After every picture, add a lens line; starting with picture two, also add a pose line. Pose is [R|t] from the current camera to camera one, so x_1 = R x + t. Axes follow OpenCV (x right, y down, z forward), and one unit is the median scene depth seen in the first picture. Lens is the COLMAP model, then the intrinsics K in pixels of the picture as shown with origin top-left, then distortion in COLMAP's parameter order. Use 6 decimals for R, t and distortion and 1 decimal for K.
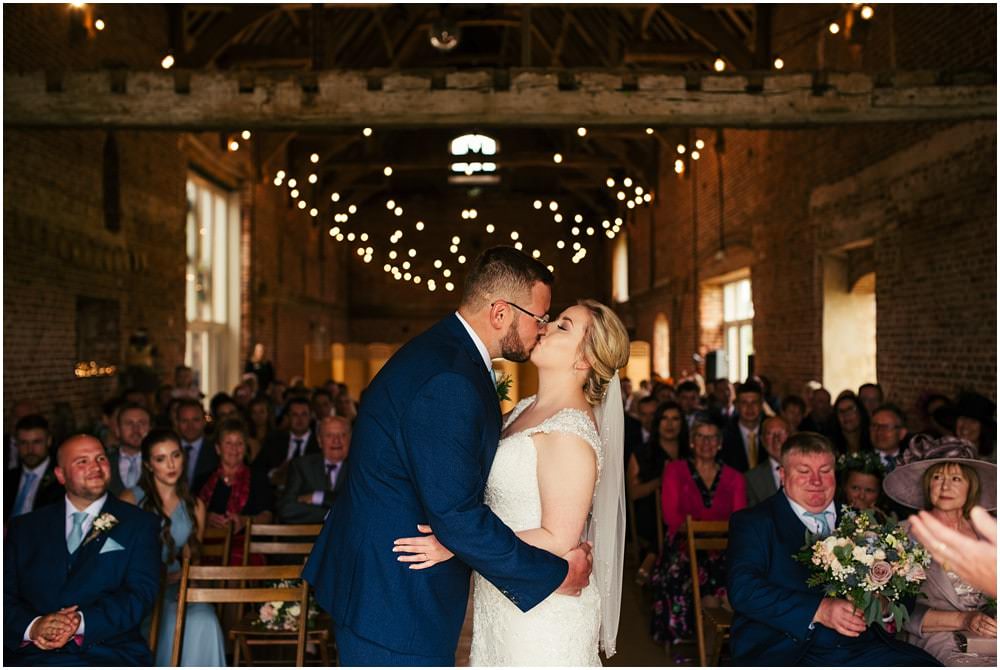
lens RADIAL K [[990.0, 0, 500.0], [0, 990.0, 335.0], [0, 0, 1]] dist [-0.041769, 0.021681]
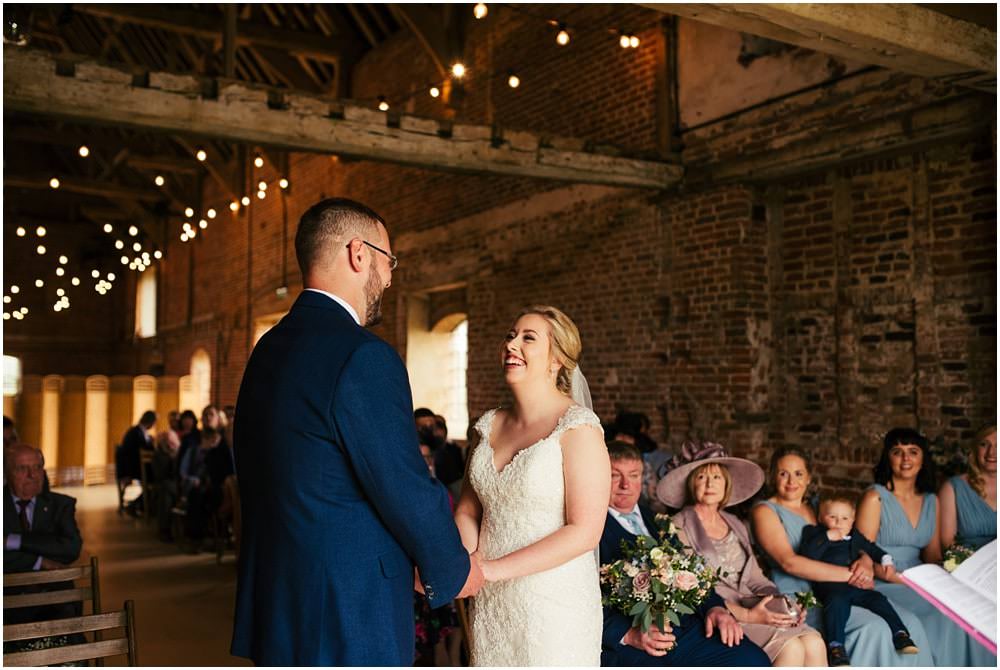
lens RADIAL K [[951.5, 0, 500.0], [0, 951.5, 335.0], [0, 0, 1]] dist [-0.072635, 0.117795]
pose [[0.860253, 0.035370, 0.508640, -0.163539], [-0.012798, 0.998775, -0.047807, 0.015101], [-0.509707, 0.034617, 0.859651, 0.063953]]
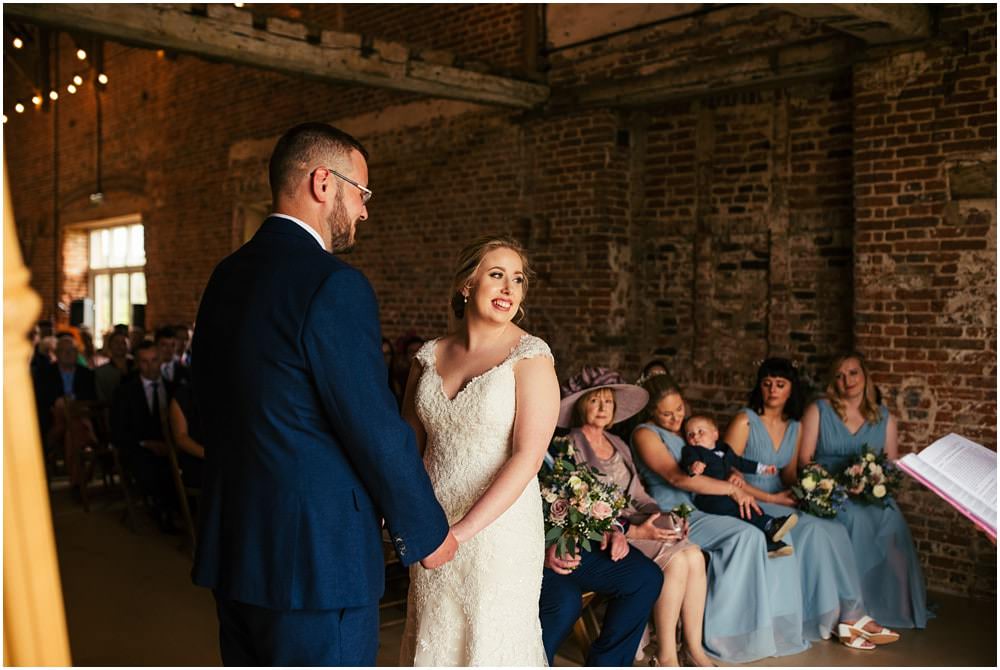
lens RADIAL K [[969.5, 0, 500.0], [0, 969.5, 335.0], [0, 0, 1]] dist [-0.071286, 0.107941]
pose [[0.745458, -0.002081, 0.666549, -0.204236], [-0.029173, 0.998935, 0.035745, 0.011678], [-0.665913, -0.046092, 0.744604, 0.087919]]
